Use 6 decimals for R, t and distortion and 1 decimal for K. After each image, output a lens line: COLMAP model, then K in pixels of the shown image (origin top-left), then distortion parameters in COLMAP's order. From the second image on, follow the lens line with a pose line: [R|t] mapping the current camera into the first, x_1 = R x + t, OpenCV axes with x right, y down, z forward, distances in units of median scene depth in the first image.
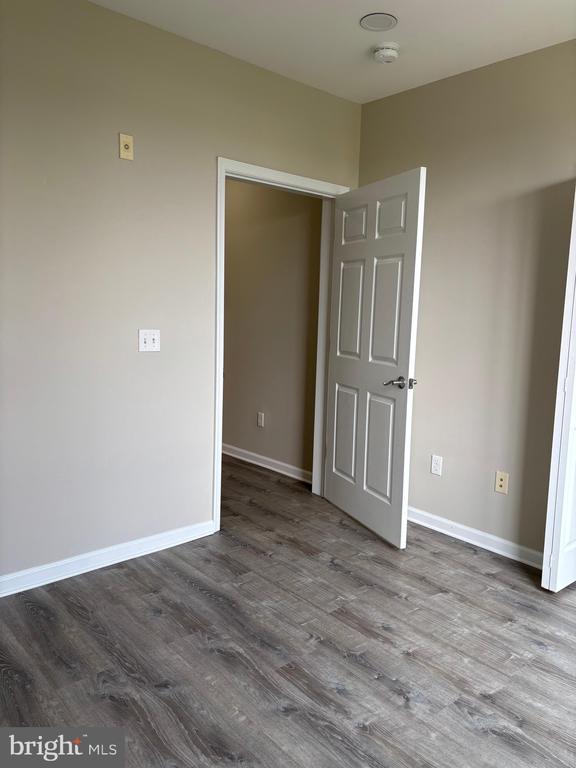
lens RADIAL K [[578.5, 0, 293.5], [0, 578.5, 390.0], [0, 0, 1]] dist [0.050733, -0.056040]
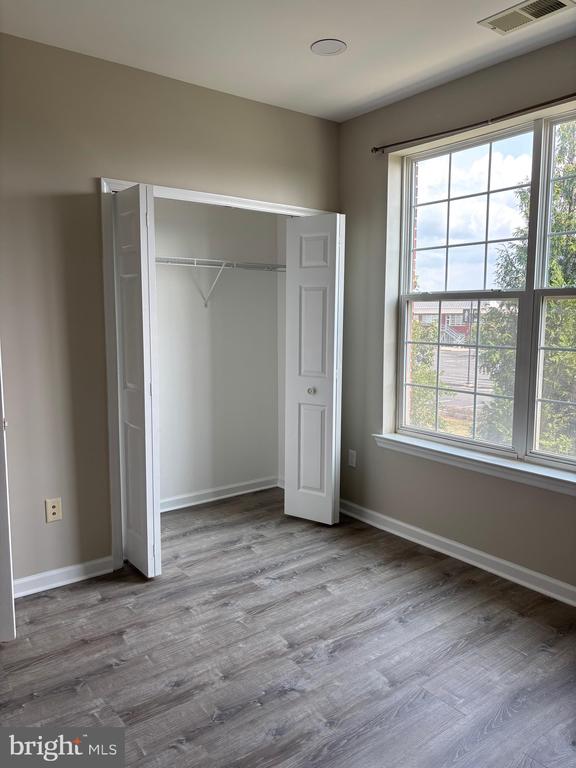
lens RADIAL K [[580.0, 0, 296.4], [0, 580.0, 379.0], [0, 0, 1]] dist [-0.000866, -0.007128]
pose [[0.063811, -0.141998, 0.987808, -0.683005], [0.144833, 0.980664, 0.131615, -0.150327], [-0.987396, 0.134668, 0.083143, 0.726912]]
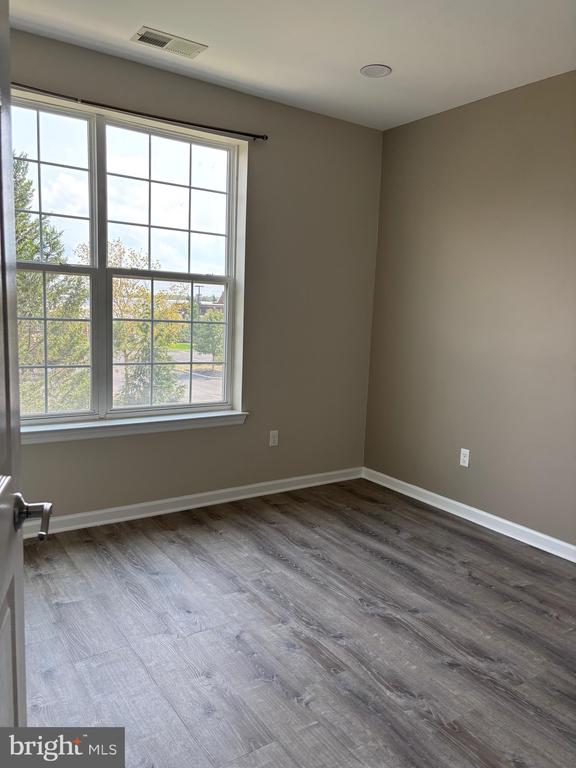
lens RADIAL K [[578.5, 0, 293.5], [0, 578.5, 390.0], [0, 0, 1]] dist [0.050733, -0.056040]
pose [[-0.989831, -0.087830, 0.111895, -0.004174], [-0.052052, 0.955698, 0.289709, -0.258627], [-0.132383, 0.280938, -0.950552, 1.727793]]
